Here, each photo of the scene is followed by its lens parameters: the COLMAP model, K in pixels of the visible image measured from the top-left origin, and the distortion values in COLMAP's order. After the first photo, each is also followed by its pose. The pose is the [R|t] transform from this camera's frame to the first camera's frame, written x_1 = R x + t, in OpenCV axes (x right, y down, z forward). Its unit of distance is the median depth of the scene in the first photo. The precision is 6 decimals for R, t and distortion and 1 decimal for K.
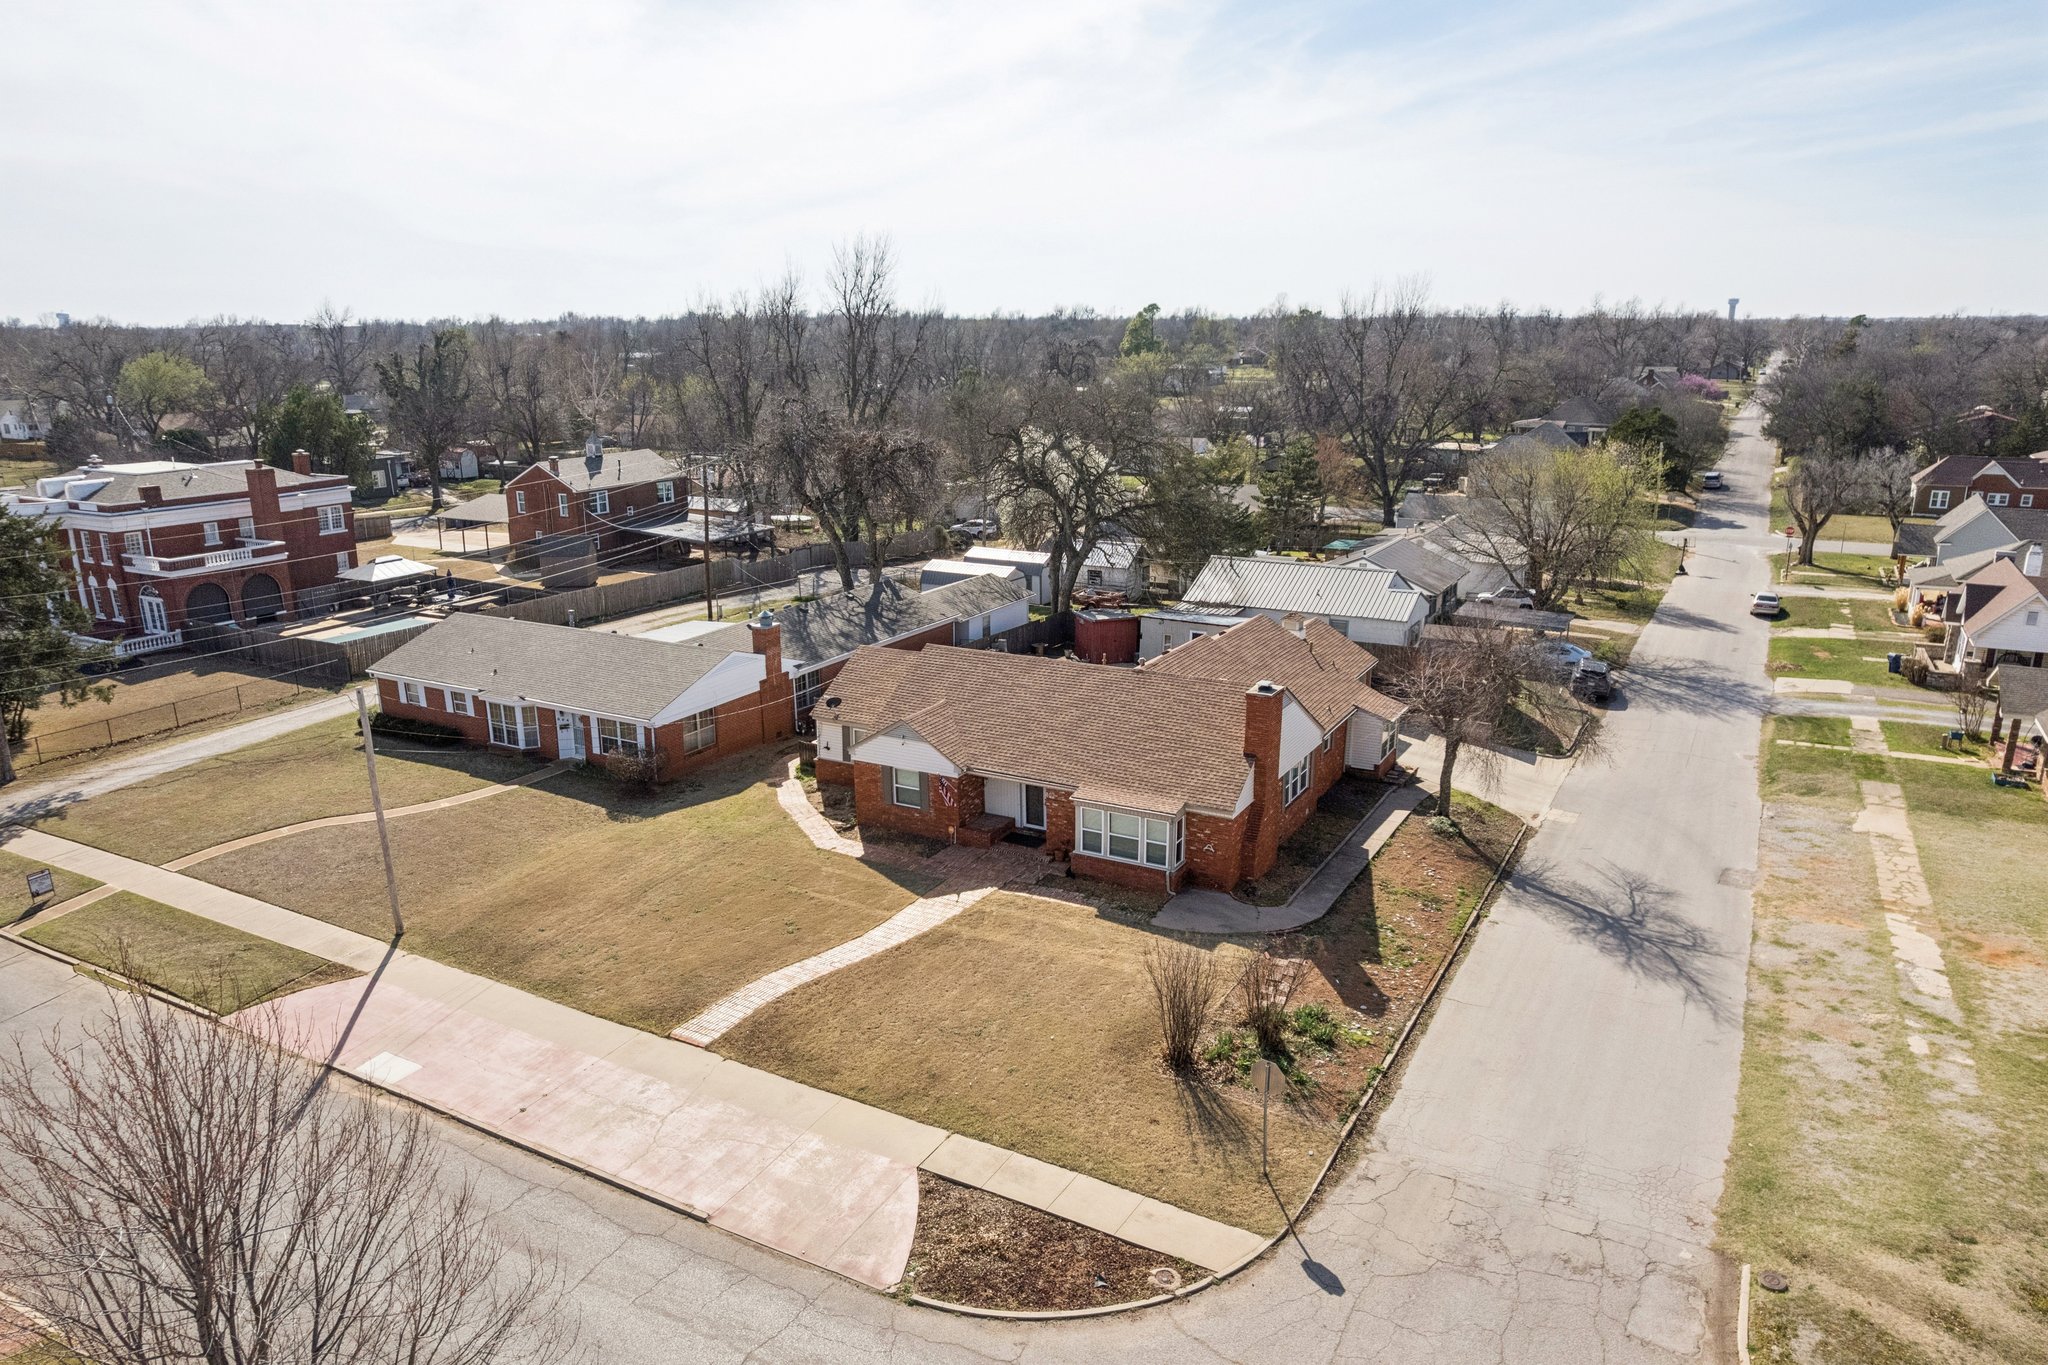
lens RADIAL K [[1352.5, 0, 1033.7], [0, 1352.5, 671.9], [0, 0, 1]] dist [-0.080164, 0.072294]
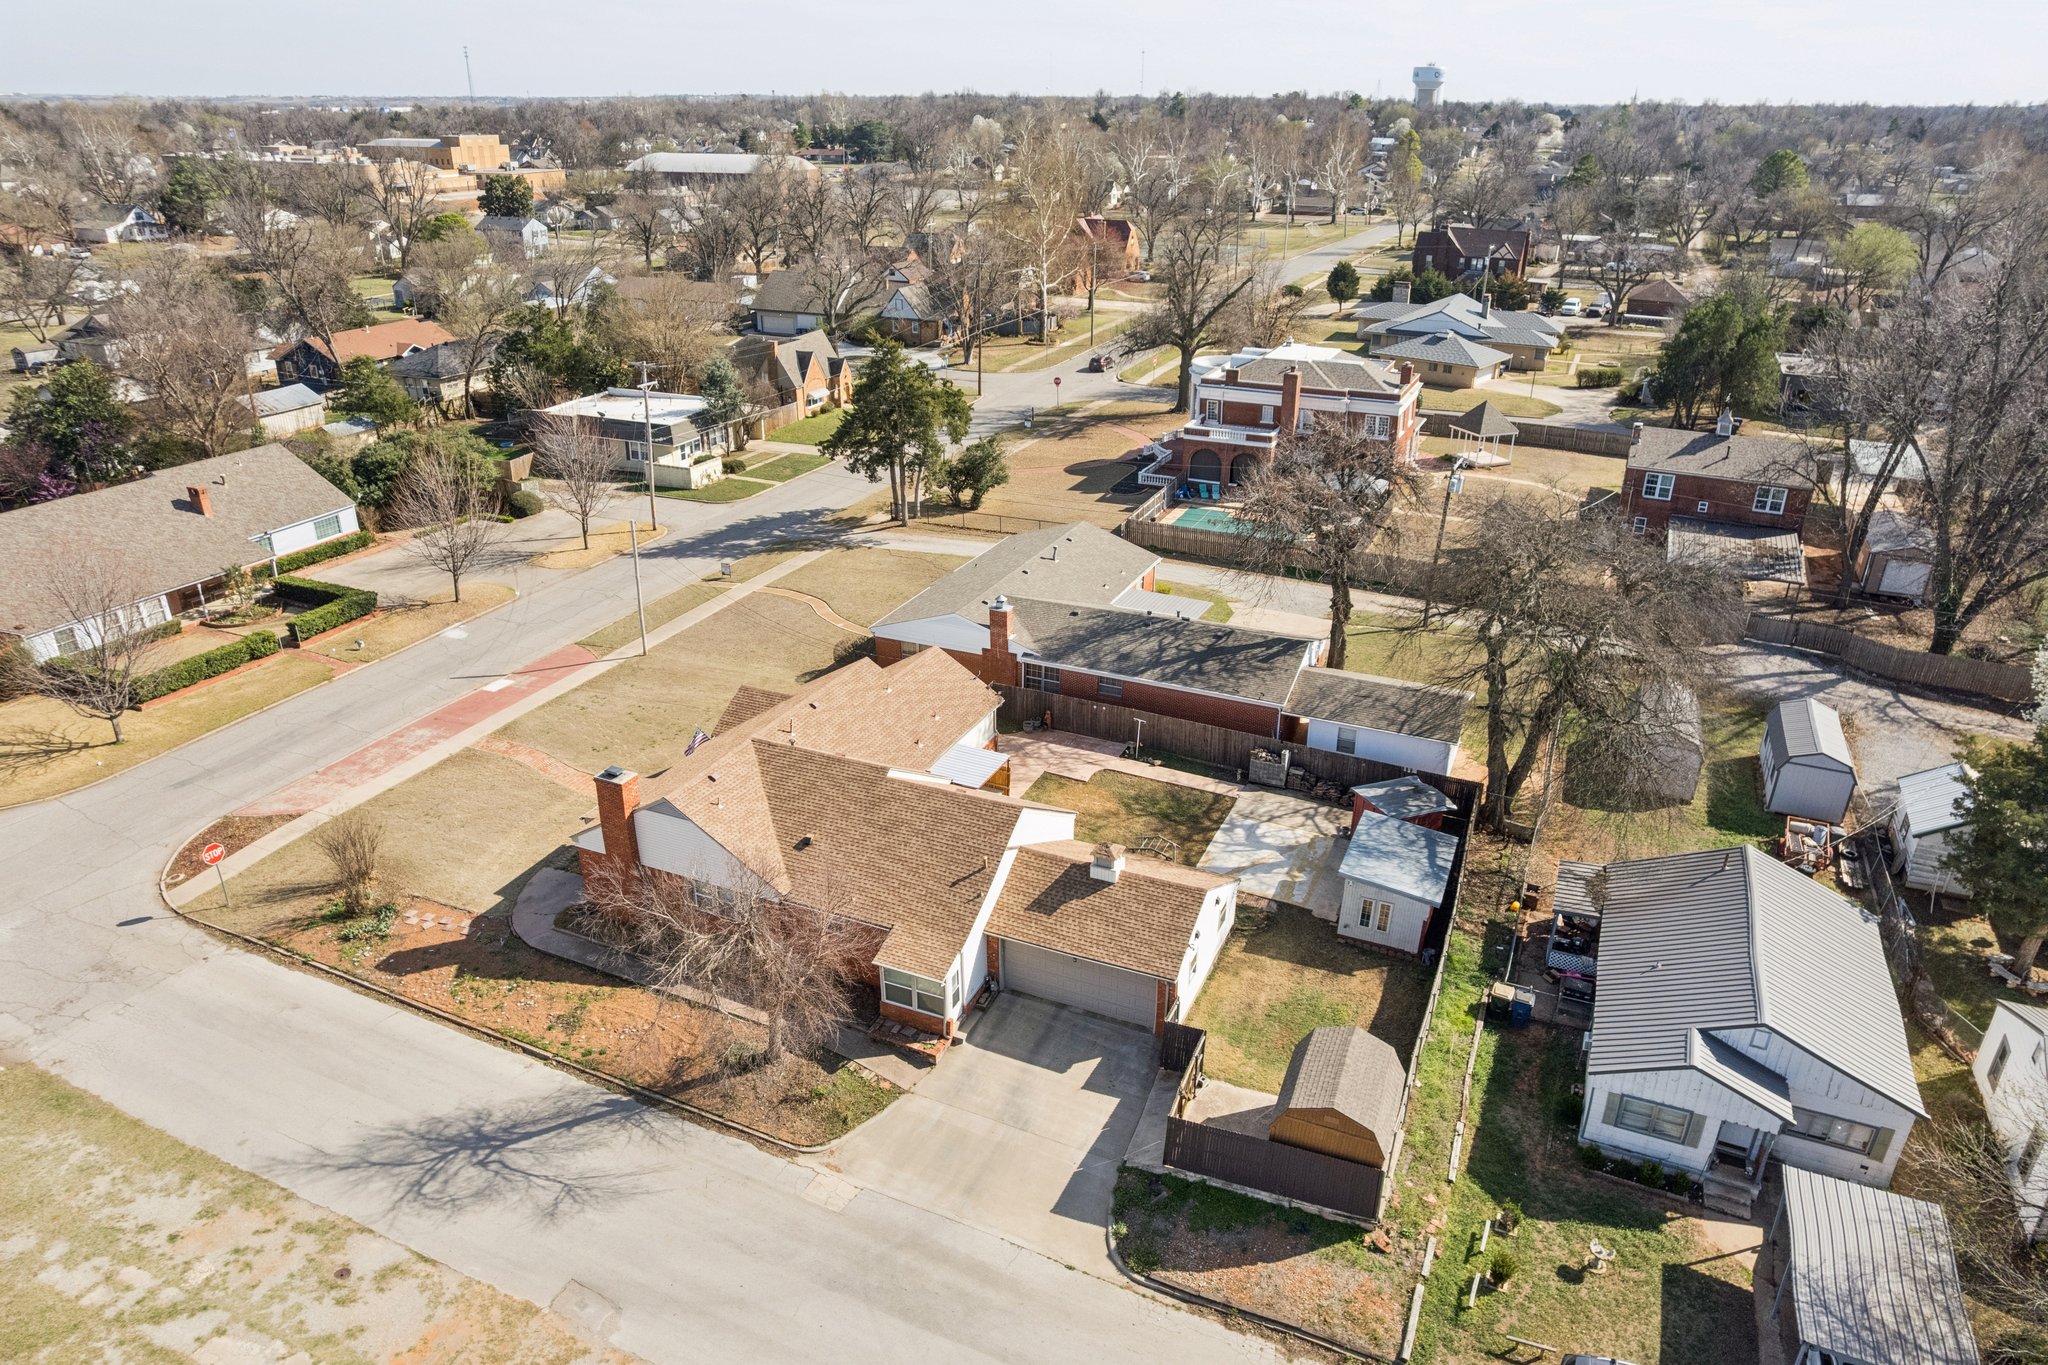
lens RADIAL K [[1343.9, 0, 1034.3], [0, 1343.9, 686.6], [0, 0, 1]] dist [-0.085403, 0.080926]
pose [[0.093232, 0.413302, -0.905809, 1.087580], [-0.256779, 0.888976, 0.379192, -0.519800], [0.961963, 0.197240, 0.189009, 1.021803]]
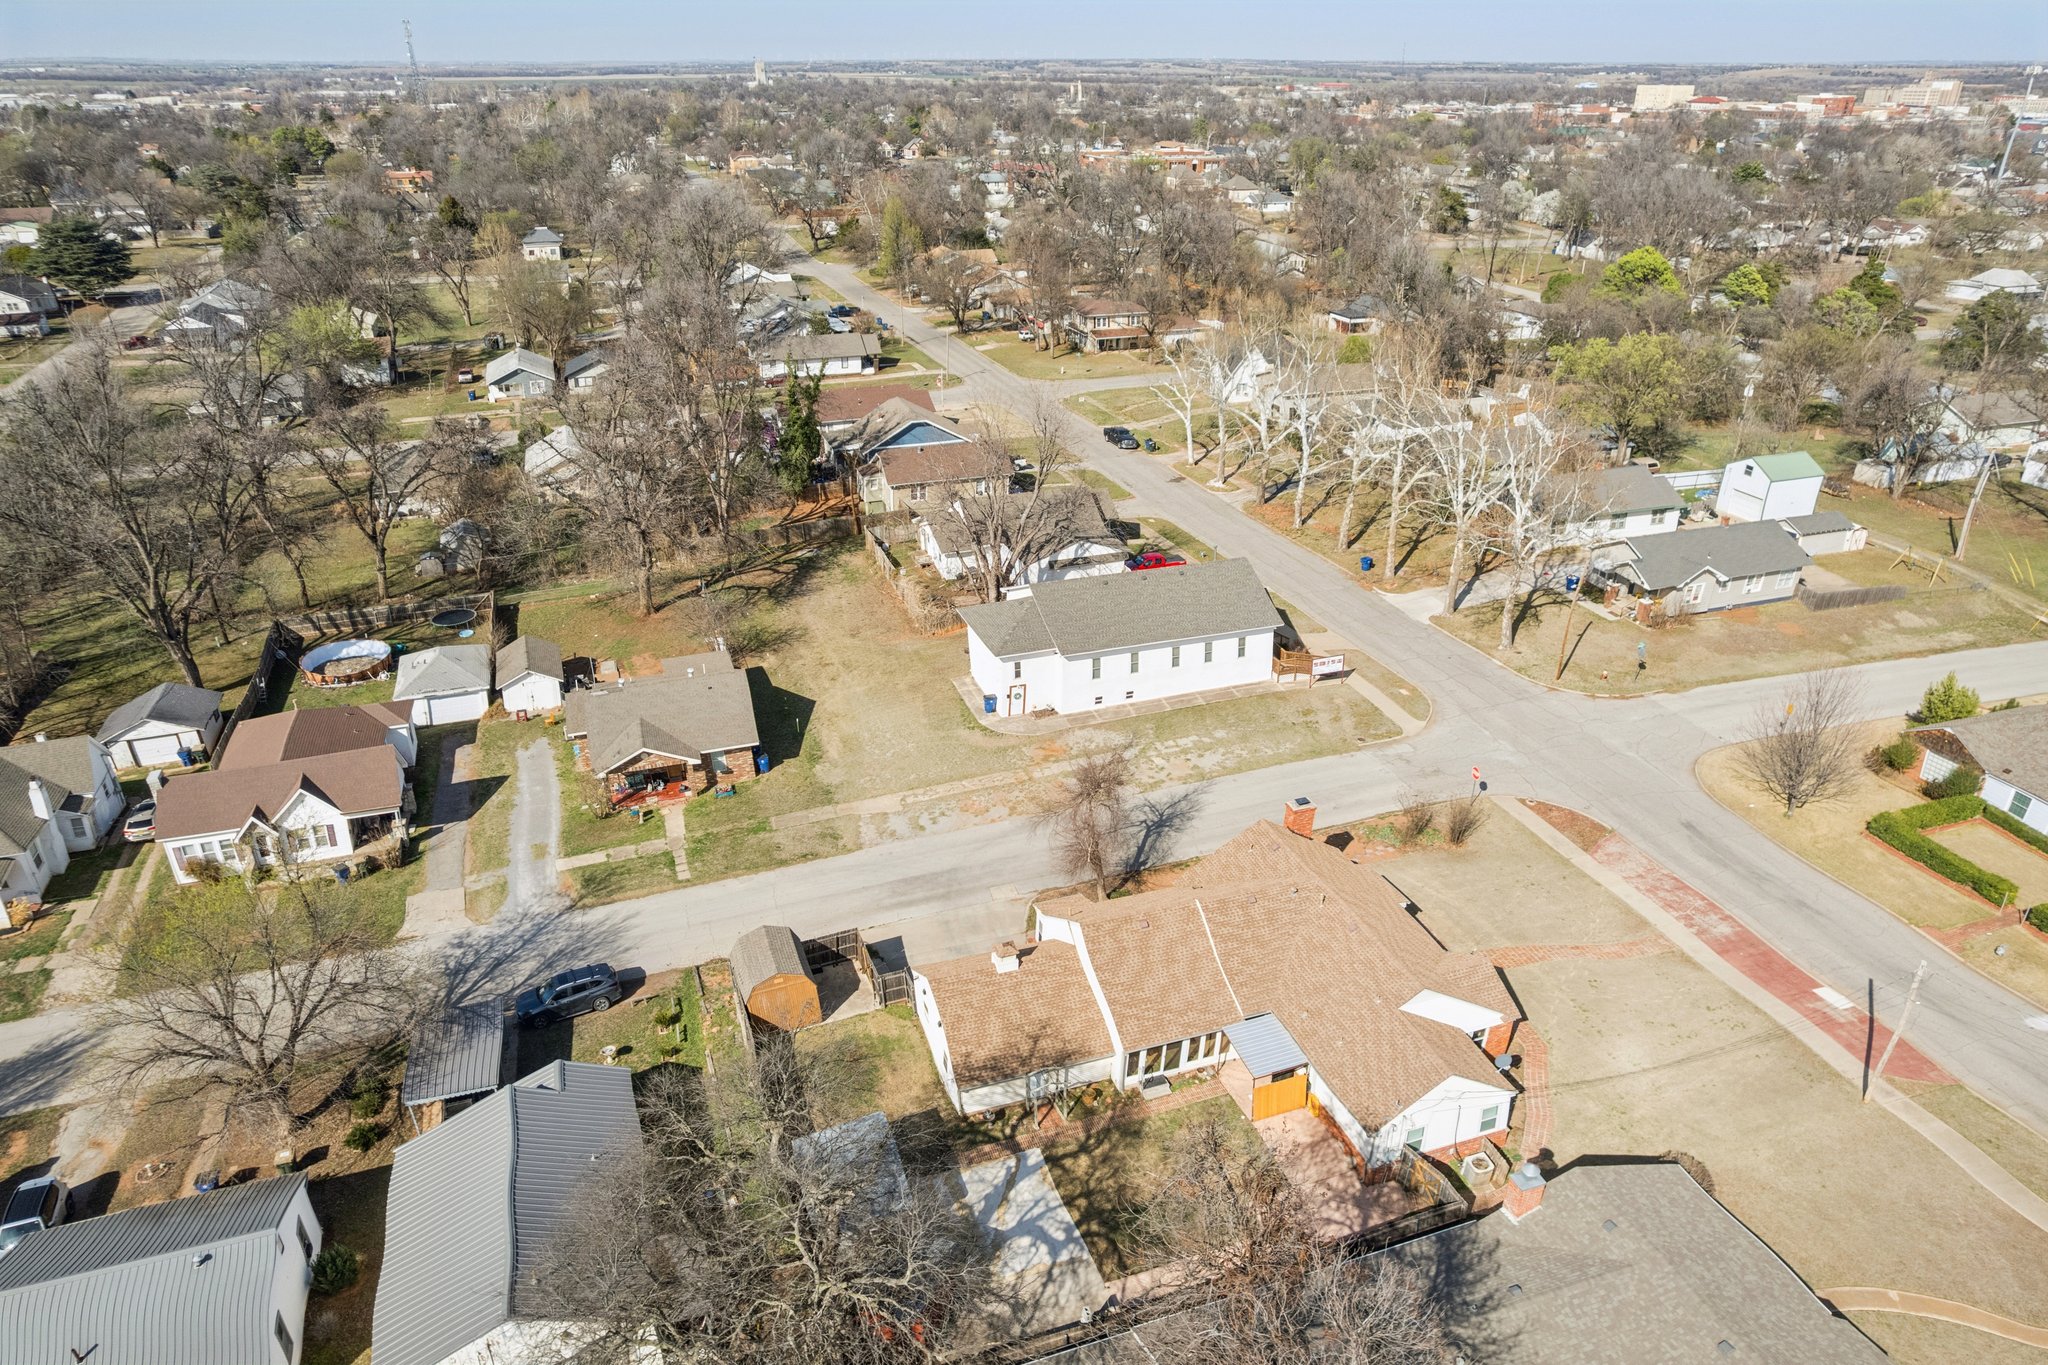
lens RADIAL K [[1352.5, 0, 1033.7], [0, 1352.5, 671.9], [0, 0, 1]] dist [-0.080164, 0.072294]
pose [[-0.745851, -0.274591, 0.606882, -0.471427], [0.169181, 0.803114, 0.571301, -0.980335], [-0.644270, 0.528779, -0.552548, 1.832248]]
